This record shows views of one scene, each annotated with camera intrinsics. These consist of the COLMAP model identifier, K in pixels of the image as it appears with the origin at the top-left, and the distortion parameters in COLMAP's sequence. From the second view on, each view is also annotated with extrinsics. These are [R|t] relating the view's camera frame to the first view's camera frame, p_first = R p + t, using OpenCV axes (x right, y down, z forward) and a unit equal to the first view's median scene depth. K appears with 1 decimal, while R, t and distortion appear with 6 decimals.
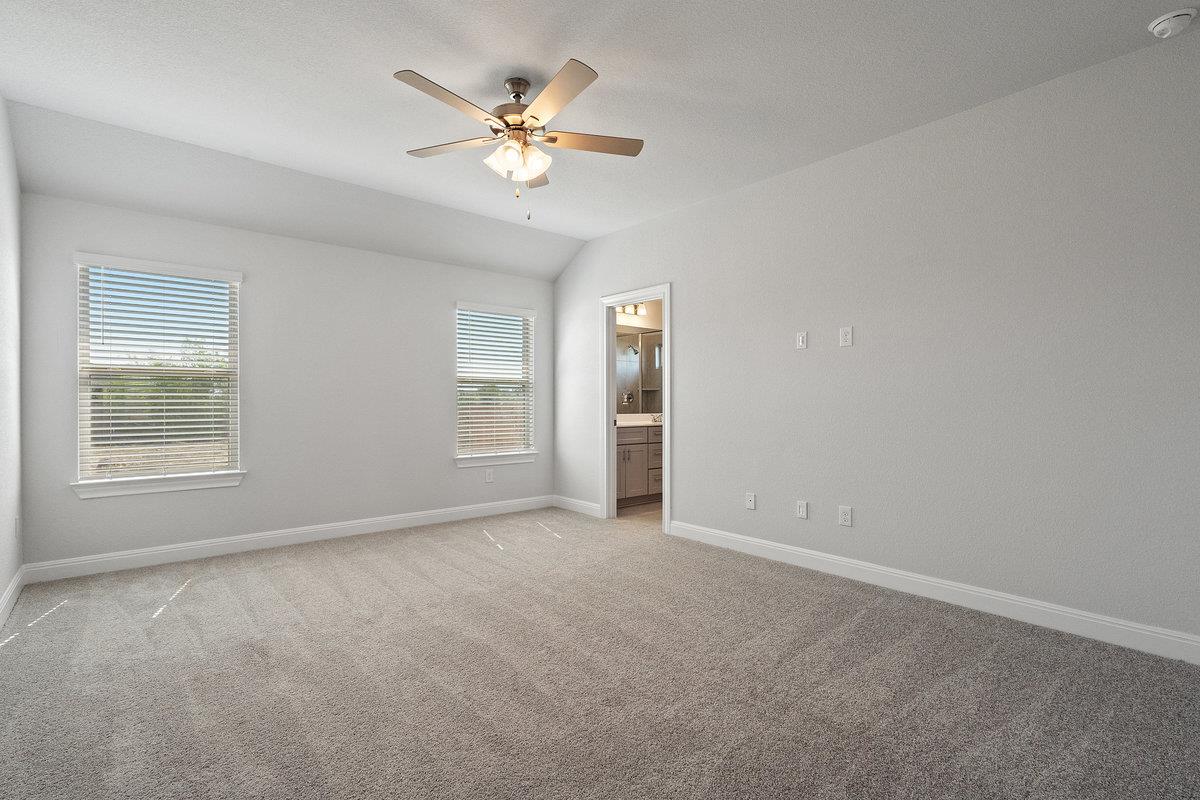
lens RADIAL K [[559.1, 0, 592.5], [0, 559.1, 402.1], [0, 0, 1]] dist [0.000999, -0.002082]
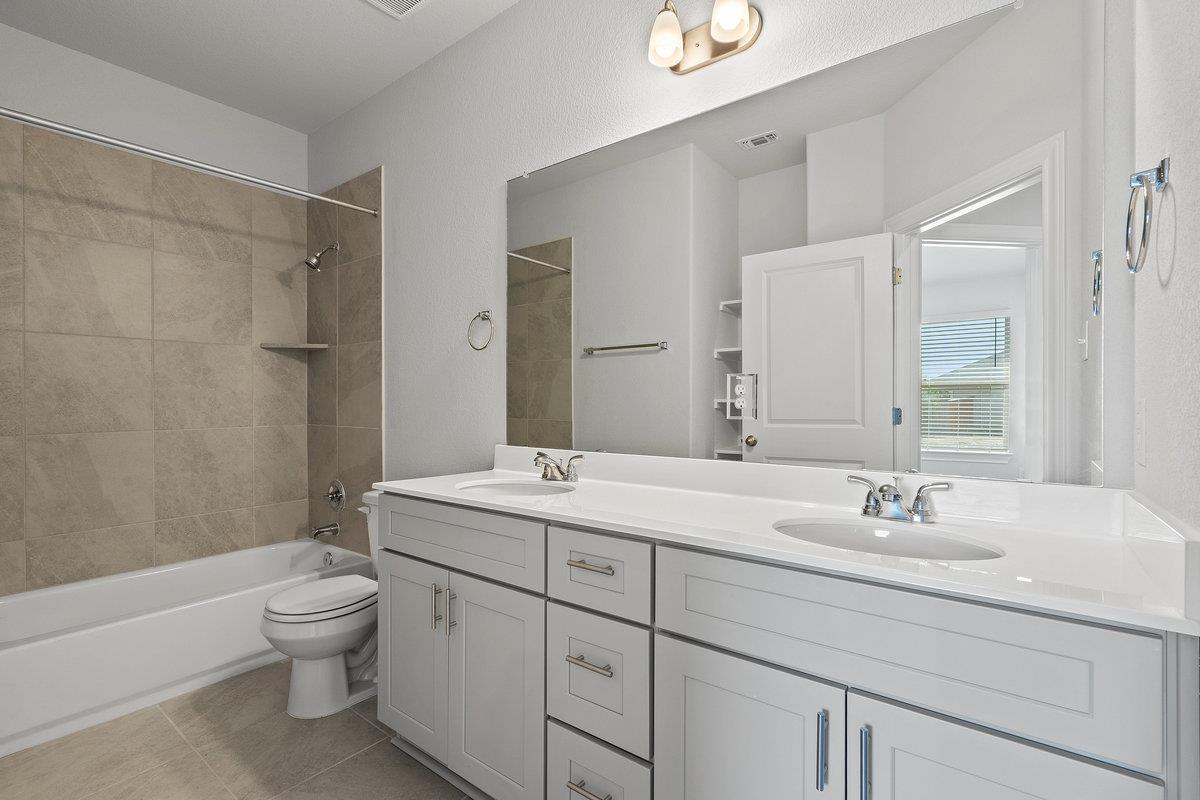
lens RADIAL K [[559.1, 0, 598.7], [0, 559.1, 402.4], [0, 0, 1]] dist [0.000999, -0.002082]
pose [[0.203152, -0.007326, -0.979120, 0.226578], [-0.003291, 0.999961, -0.008164, -0.001429], [0.979142, 0.004881, 0.203120, 0.686152]]
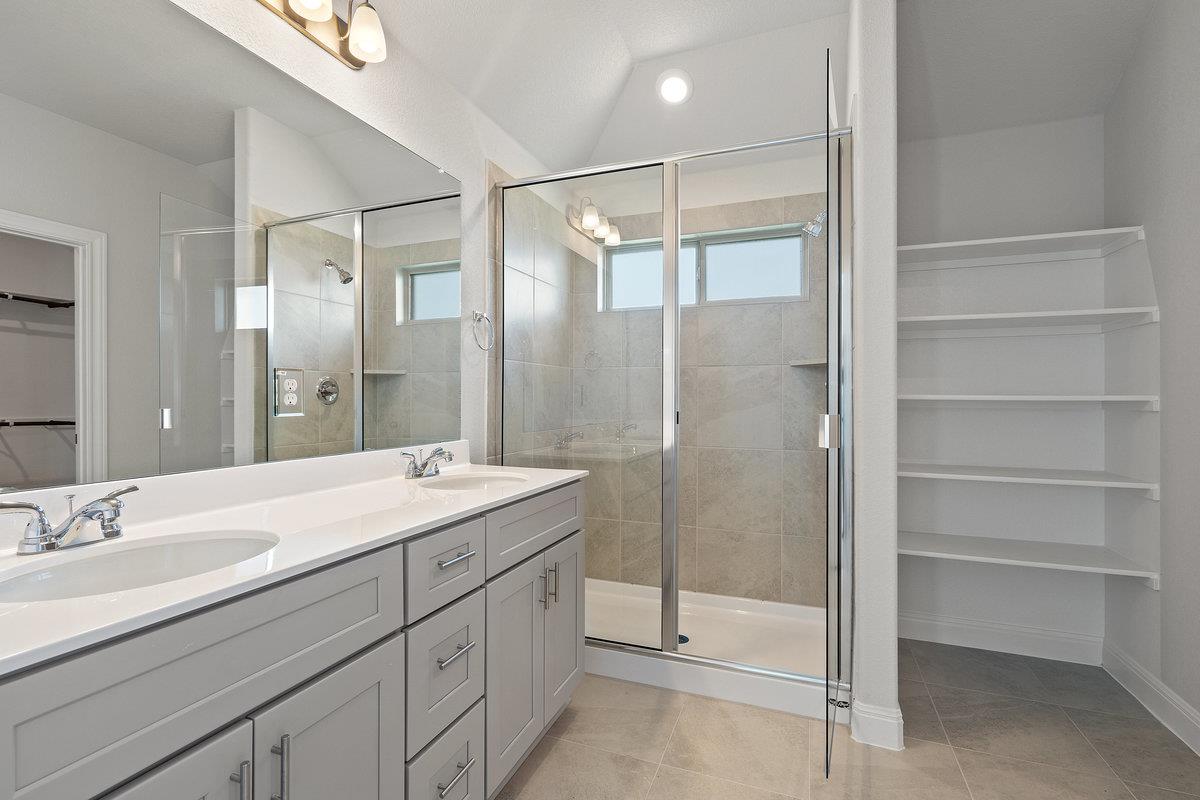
lens RADIAL K [[559.1, 0, 592.5], [0, 559.1, 399.0], [0, 0, 1]] dist [0.000999, -0.002082]
pose [[0.883699, 0.002234, 0.468051, 0.046607], [-0.001982, 0.999998, -0.001032, -0.002790], [-0.468052, -0.000016, 0.883701, 0.564534]]
